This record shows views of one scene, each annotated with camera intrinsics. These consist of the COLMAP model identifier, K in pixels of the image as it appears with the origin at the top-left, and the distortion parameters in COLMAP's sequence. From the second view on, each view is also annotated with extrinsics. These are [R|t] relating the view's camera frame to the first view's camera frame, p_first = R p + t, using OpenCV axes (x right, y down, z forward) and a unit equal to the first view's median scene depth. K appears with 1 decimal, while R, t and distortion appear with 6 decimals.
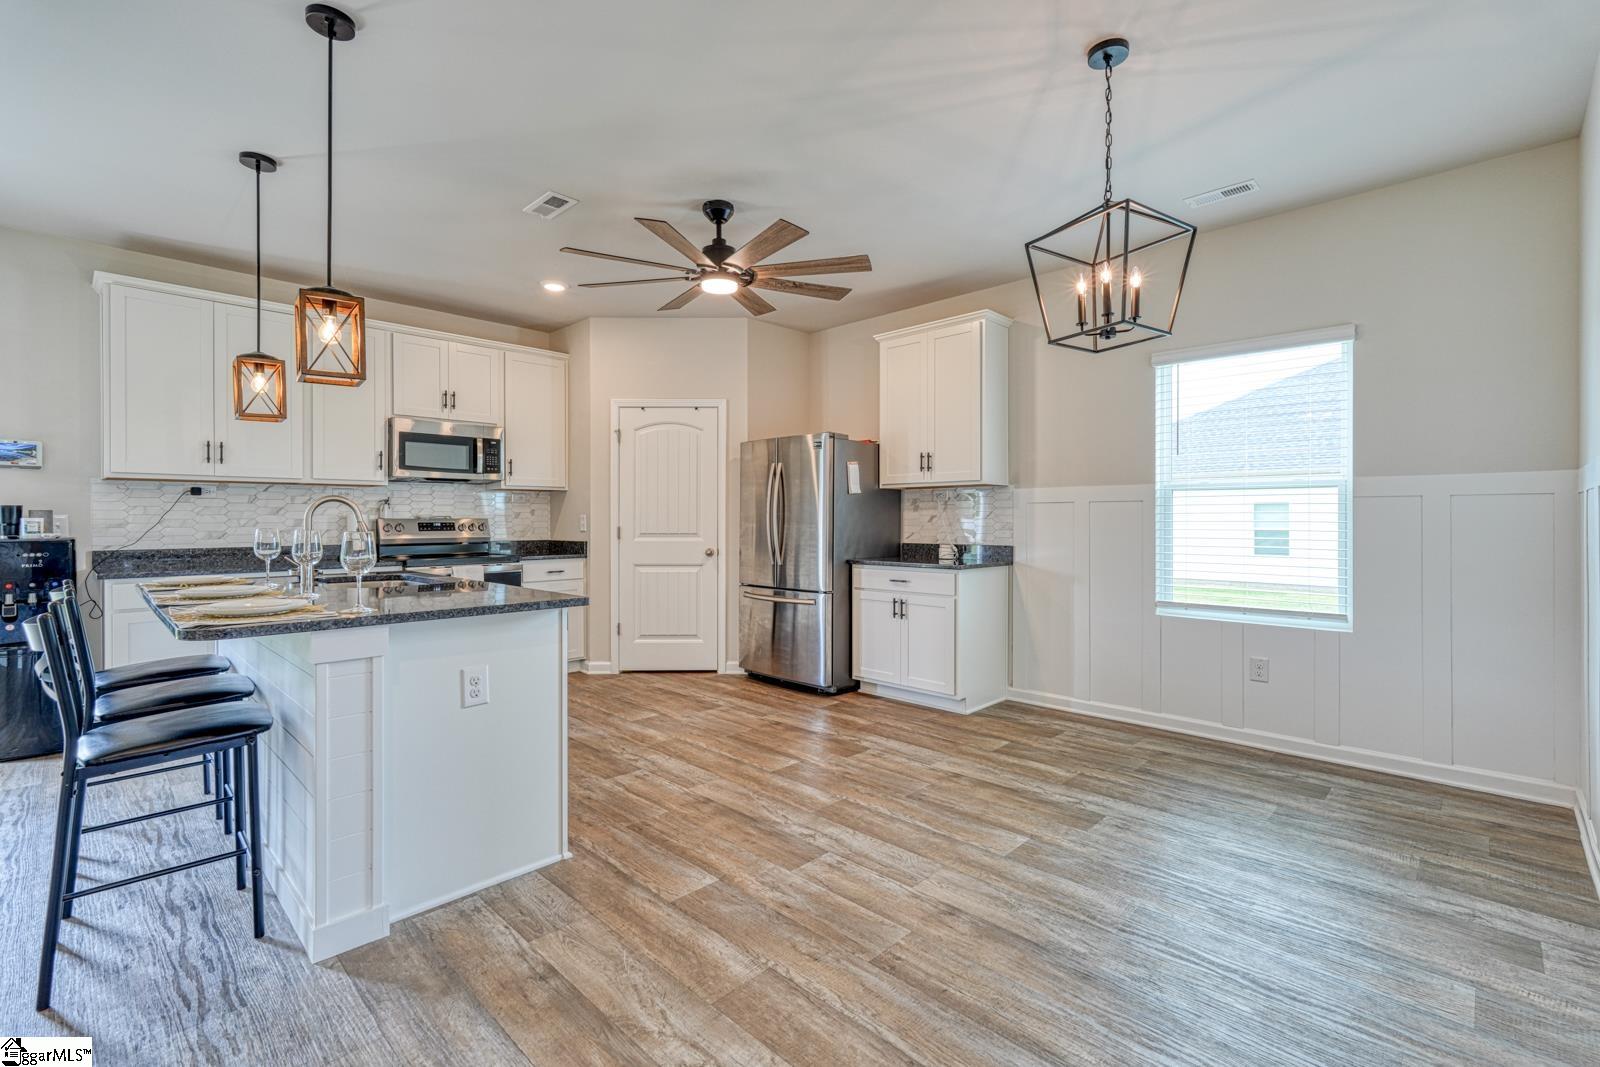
lens RADIAL K [[711.1, 0, 797.1], [0, 711.1, 521.2], [0, 0, 1]] dist [0.002023, -0.000342]
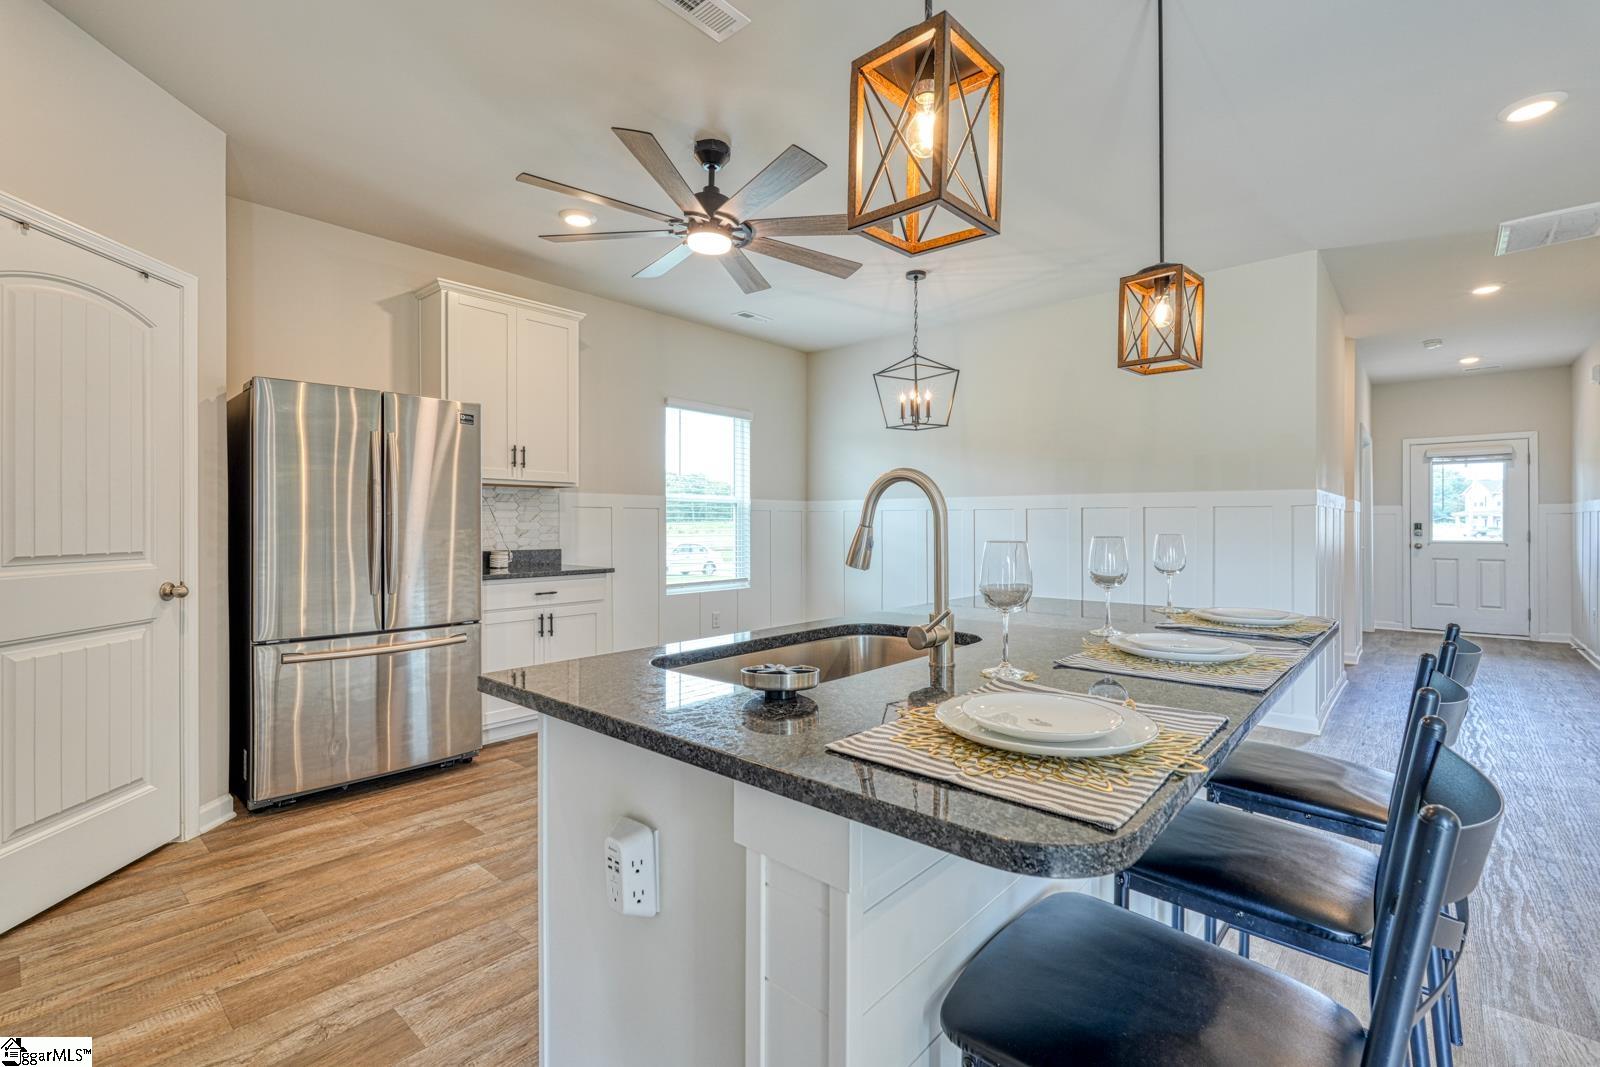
lens RADIAL K [[711.1, 0, 802.7], [0, 711.1, 531.4], [0, 0, 1]] dist [0.002023, -0.000342]
pose [[-0.057757, -0.010563, 0.998275, -0.710577], [0.001665, 0.999942, 0.010677, -0.000388], [-0.998329, 0.002279, -0.057736, 0.701644]]
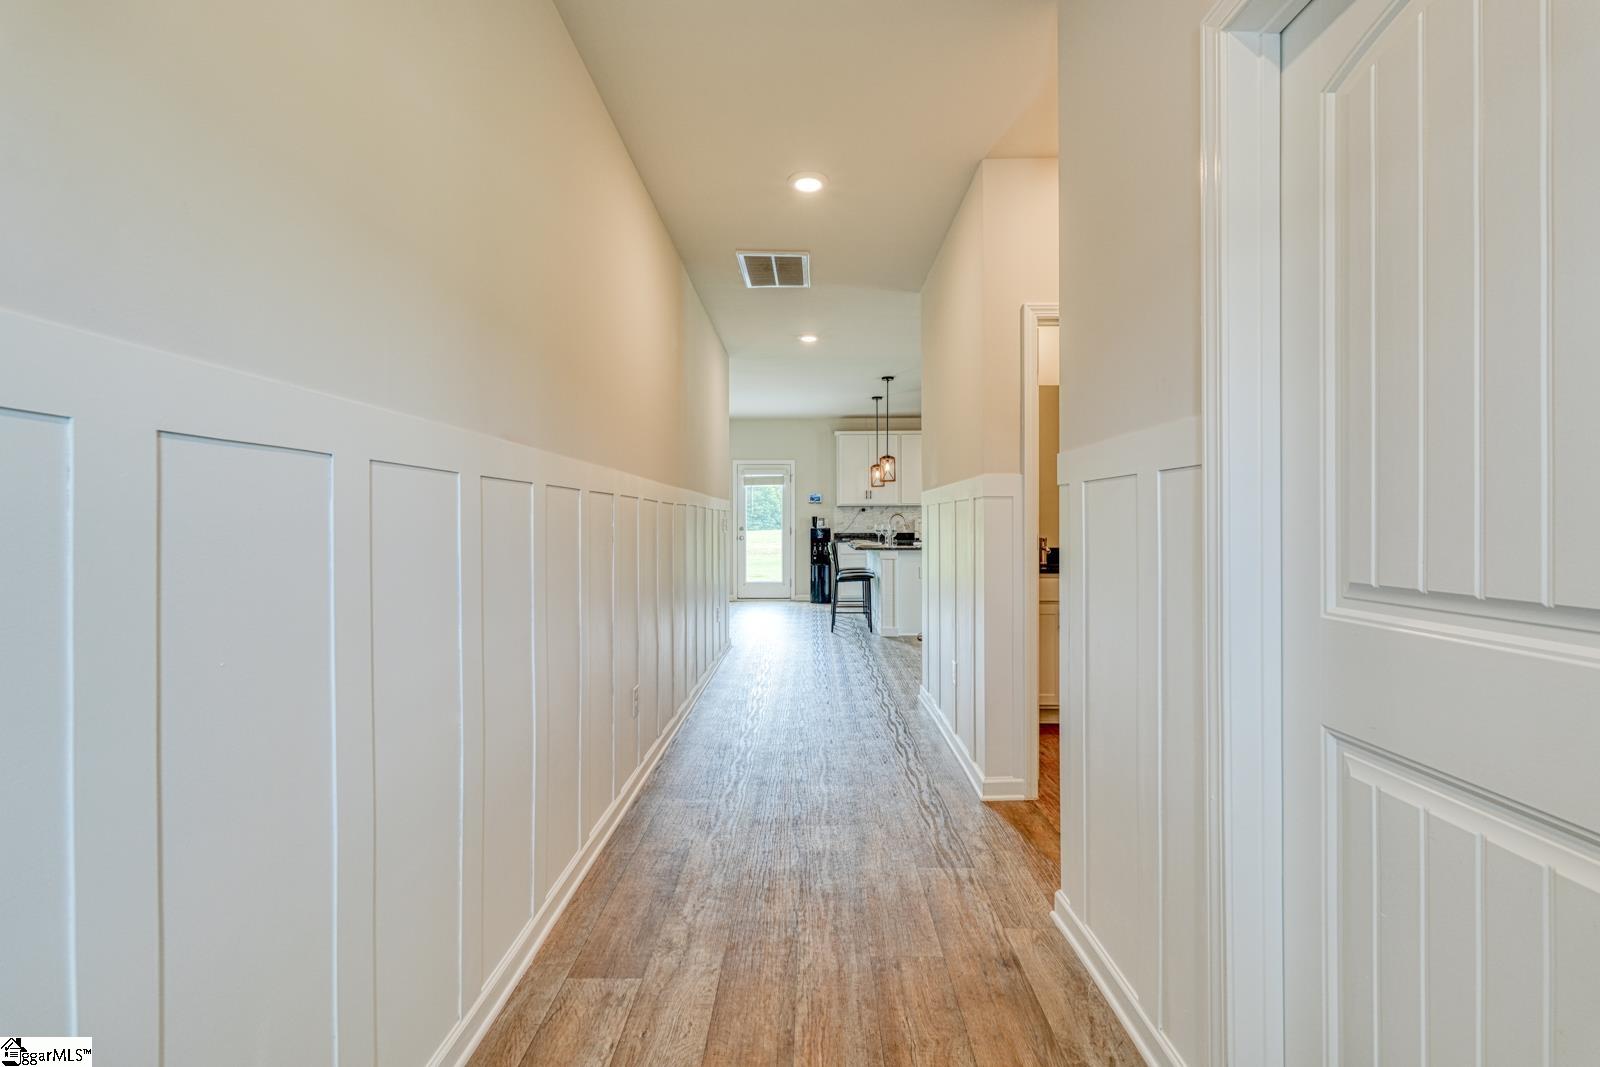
lens RADIAL K [[711.1, 0, 800.5], [0, 711.1, 527.2], [0, 0, 1]] dist [0.002023, -0.000342]
pose [[0.688742, 0.005064, -0.724989, 0.421781], [-0.001503, 0.999983, 0.005557, 0.002239], [0.725005, -0.002737, 0.688738, -0.456310]]
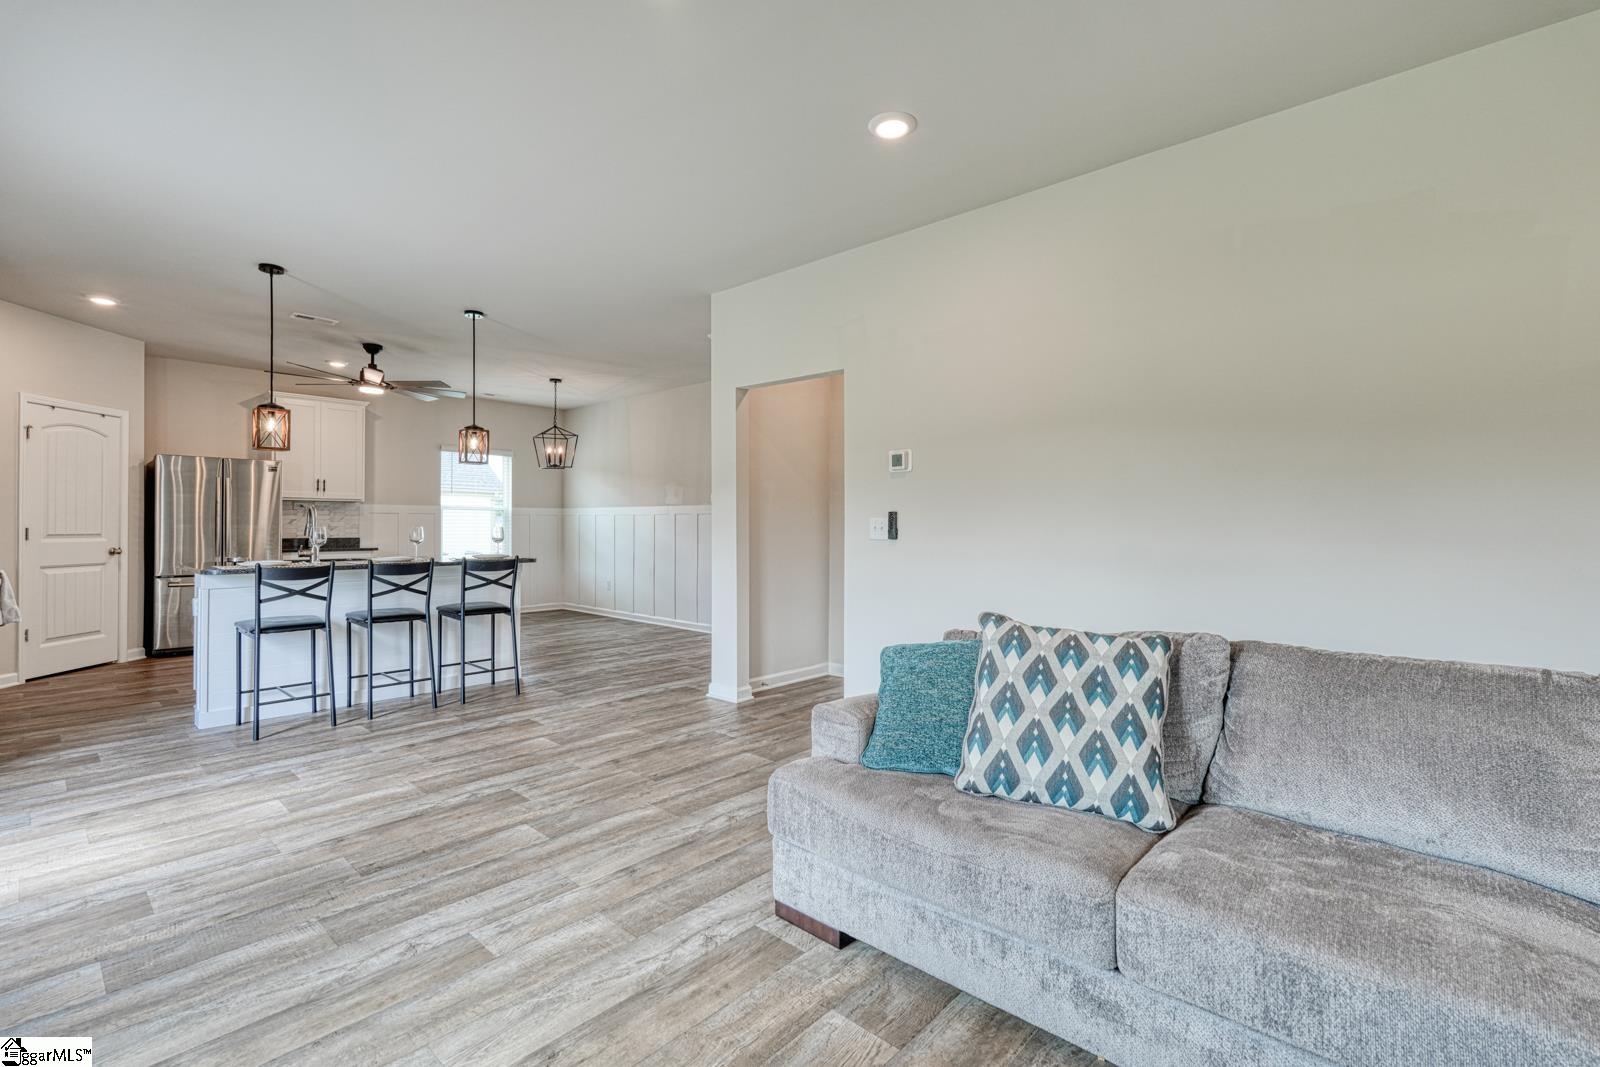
lens RADIAL K [[711.1, 0, 802.1], [0, 711.1, 527.0], [0, 0, 1]] dist [0.002023, -0.000342]
pose [[-0.045783, -0.001787, 0.998950, -1.435993], [-0.000545, 0.999998, 0.001764, 0.005275], [-0.998951, -0.000463, -0.045784, 0.010091]]
